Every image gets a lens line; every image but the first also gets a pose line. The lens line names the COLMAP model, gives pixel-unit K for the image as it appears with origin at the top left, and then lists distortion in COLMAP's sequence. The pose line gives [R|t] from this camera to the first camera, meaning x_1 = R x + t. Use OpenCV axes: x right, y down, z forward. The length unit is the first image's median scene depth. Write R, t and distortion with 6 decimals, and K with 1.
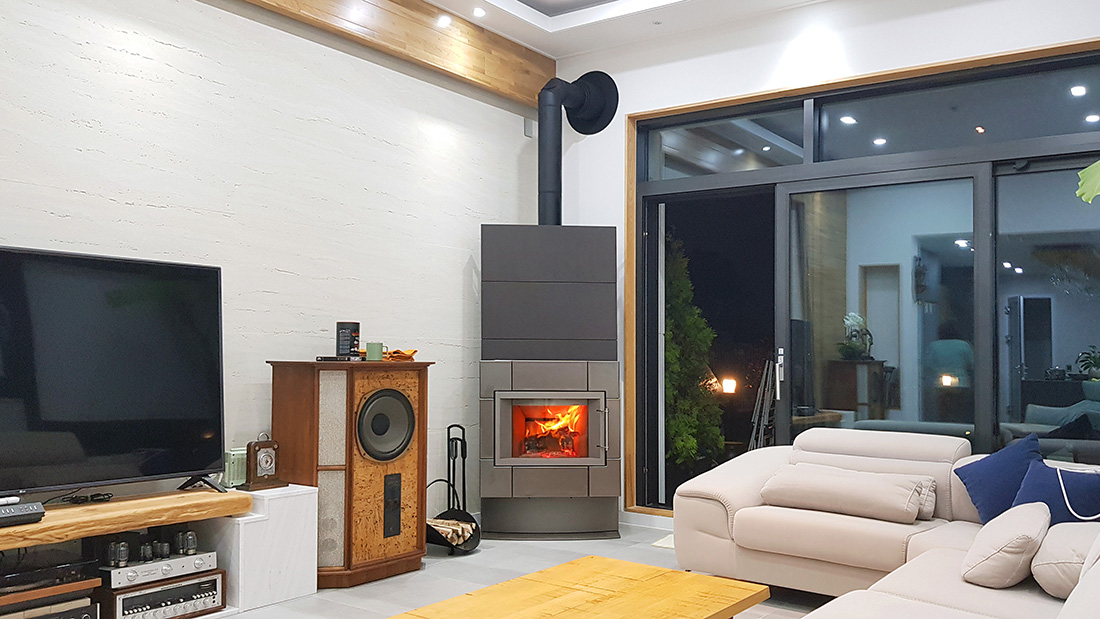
lens RADIAL K [[839.0, 0, 599.4], [0, 839.0, 359.4], [0, 0, 1]] dist [0.010699, -0.016159]
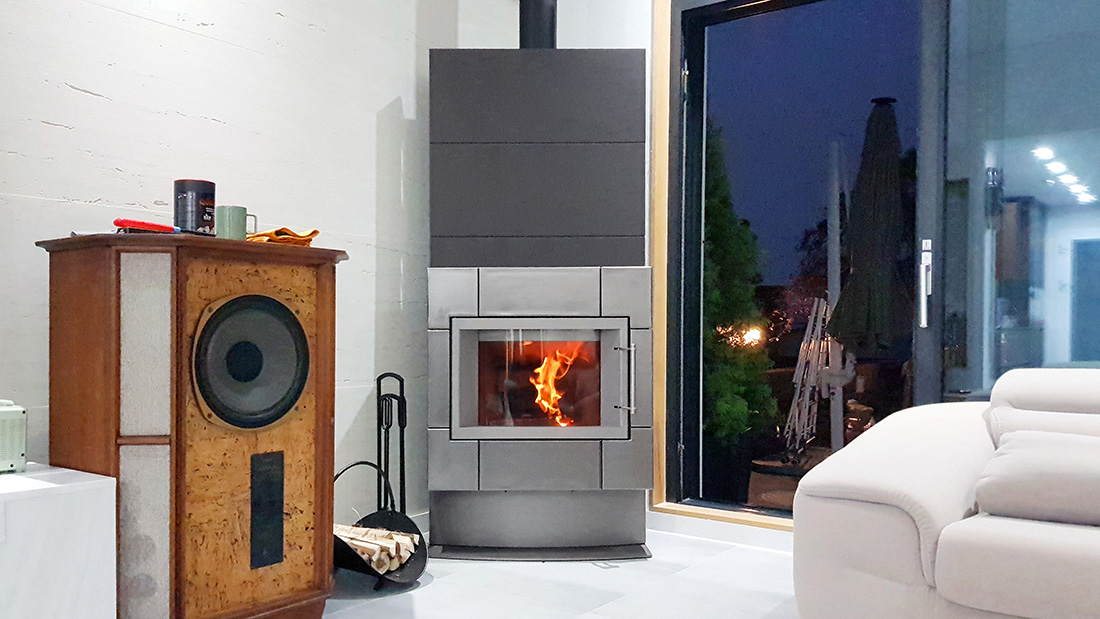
lens RADIAL K [[882.0, 0, 516.3], [0, 882.0, 347.7], [0, 0, 1]] dist [0.035696, -0.053520]
pose [[0.999336, -0.003511, -0.036265, -0.062229], [0.004142, 0.999841, 0.017321, 0.058313], [0.036198, -0.017459, 0.999192, 0.425377]]
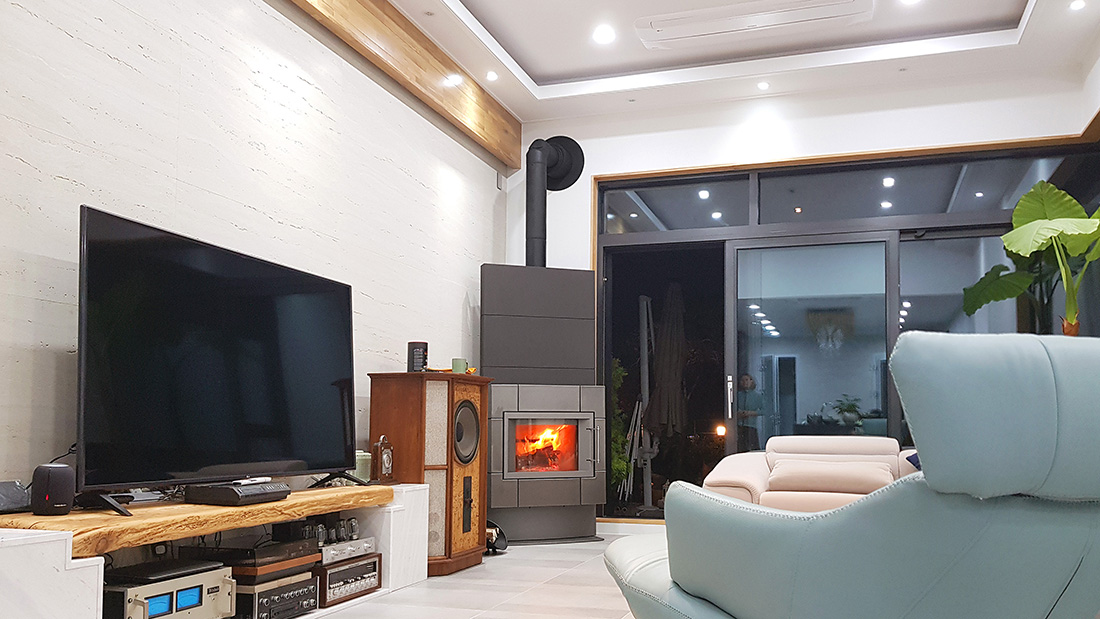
lens RADIAL K [[882.0, 0, 592.5], [0, 882.0, 387.6], [0, 0, 1]] dist [0.035696, -0.053520]
pose [[0.942816, 0.009667, 0.333173, -0.477855], [0.006521, 0.998853, -0.047435, 0.073976], [-0.333249, 0.046895, 0.941672, -0.172306]]
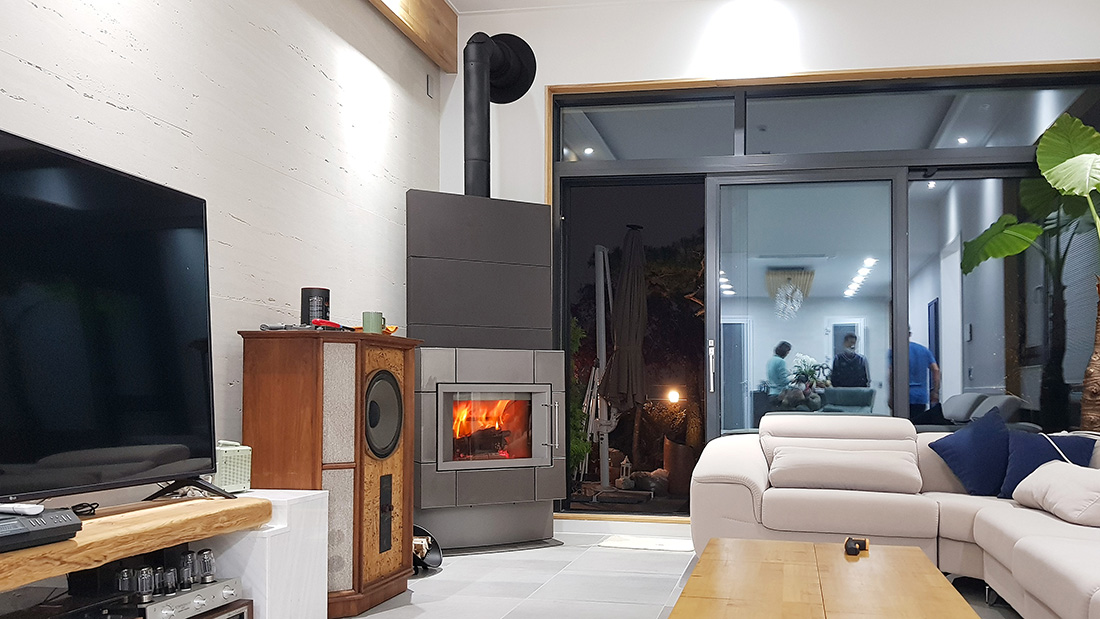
lens RADIAL K [[882.0, 0, 609.8], [0, 882.0, 389.2], [0, 0, 1]] dist [0.035696, -0.053520]
pose [[0.906939, -0.004479, 0.421238, -0.406156], [0.006414, 0.999974, -0.003176, 0.056678], [-0.421213, 0.005582, 0.906945, 0.126084]]
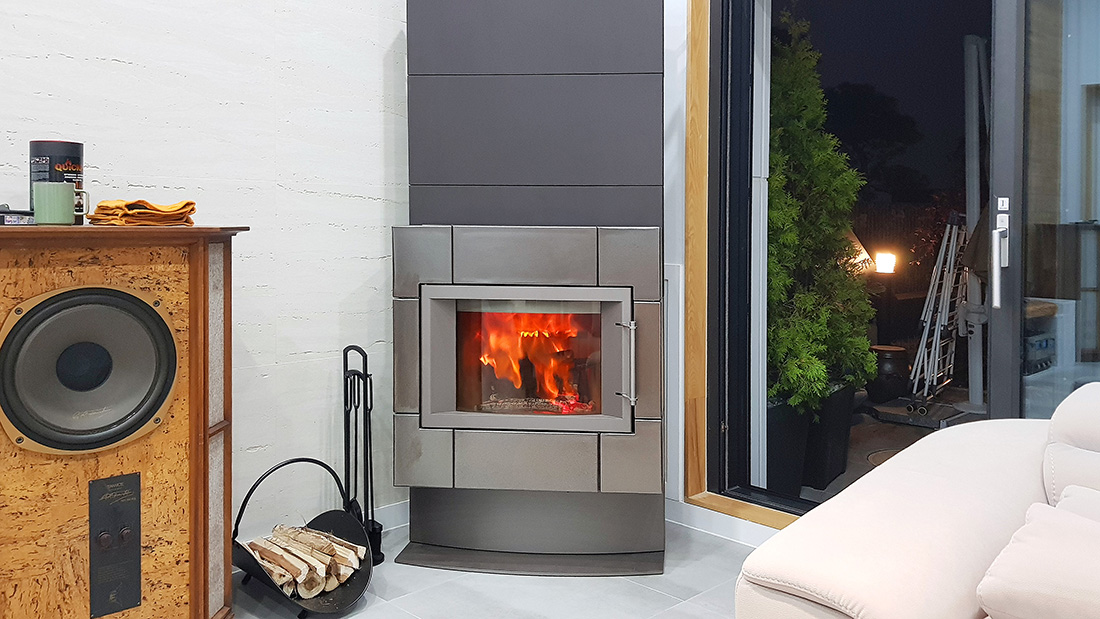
lens RADIAL K [[882.0, 0, 602.2], [0, 882.0, 249.0], [0, 0, 1]] dist [0.035696, -0.053520]
pose [[0.988335, 0.005791, -0.152185, 0.082647], [-0.001401, 0.999580, 0.028939, 0.000657], [0.152288, -0.028389, 0.987928, 0.566621]]
